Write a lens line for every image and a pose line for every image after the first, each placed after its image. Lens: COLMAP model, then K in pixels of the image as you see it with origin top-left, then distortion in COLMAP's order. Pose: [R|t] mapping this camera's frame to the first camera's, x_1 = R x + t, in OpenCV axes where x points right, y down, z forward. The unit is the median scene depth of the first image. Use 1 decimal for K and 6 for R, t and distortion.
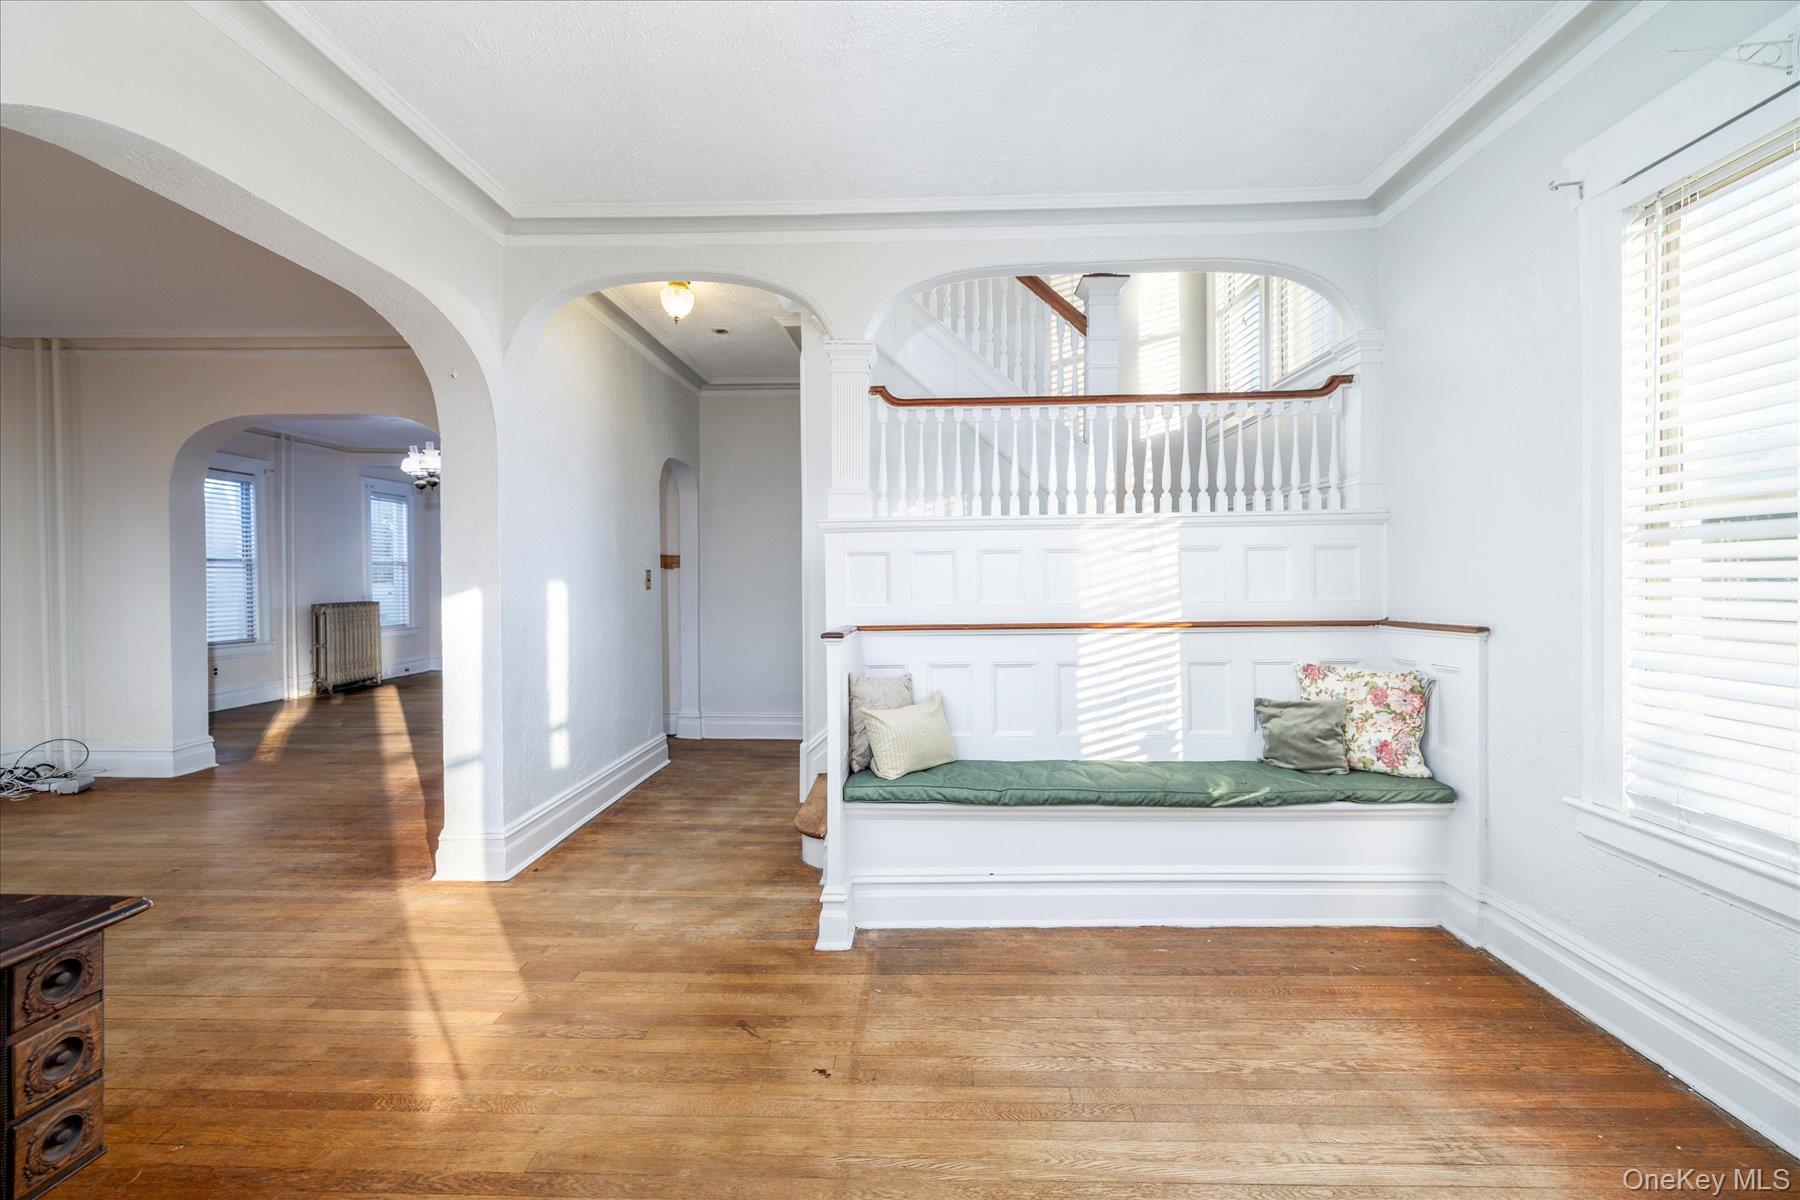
lens RADIAL K [[766.0, 0, 902.5], [0, 766.0, 592.6], [0, 0, 1]] dist [-0.000557, 0.000212]
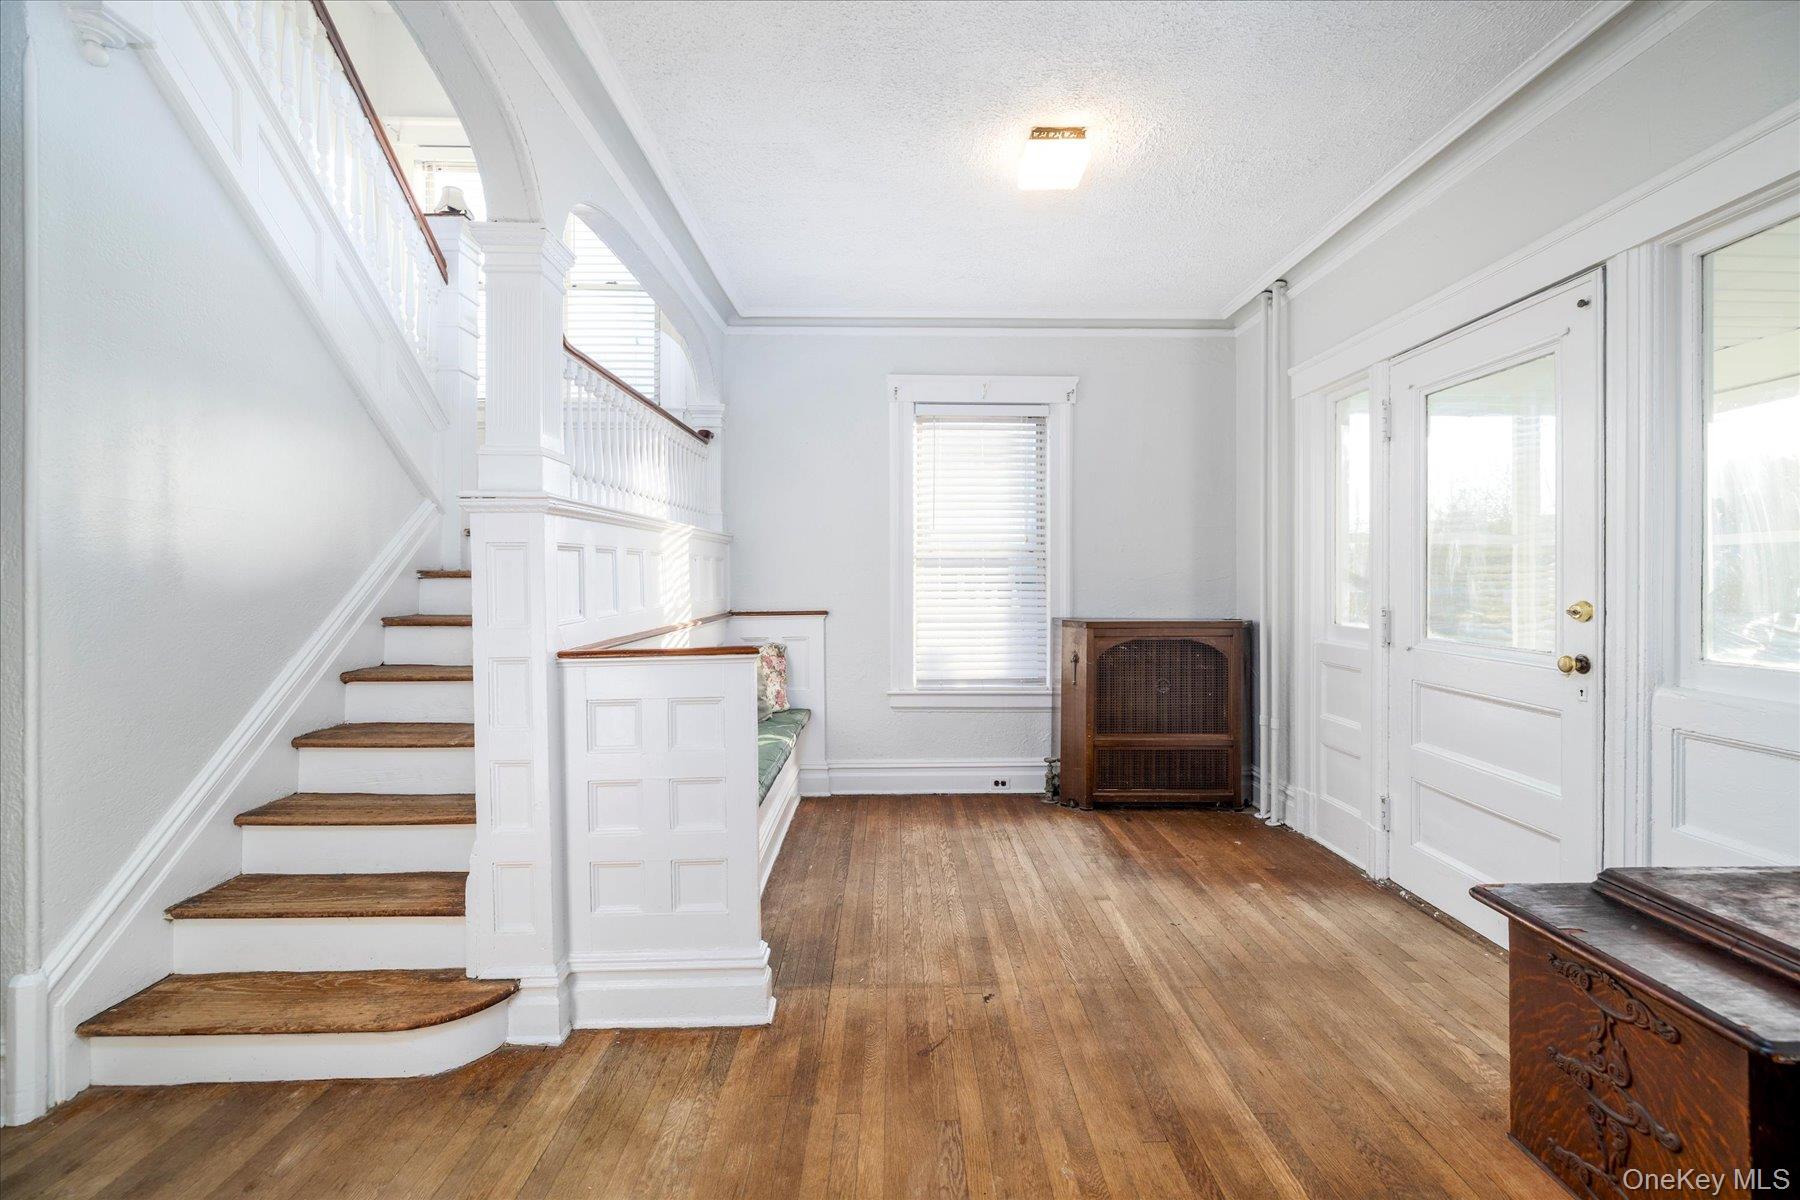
lens RADIAL K [[766.0, 0, 899.9], [0, 766.0, 588.3], [0, 0, 1]] dist [-0.000557, 0.000212]
pose [[-0.054667, -0.016068, 0.998375, -1.153018], [0.020429, 0.999643, 0.017207, -0.039315], [-0.998296, 0.021336, -0.054319, 1.061240]]
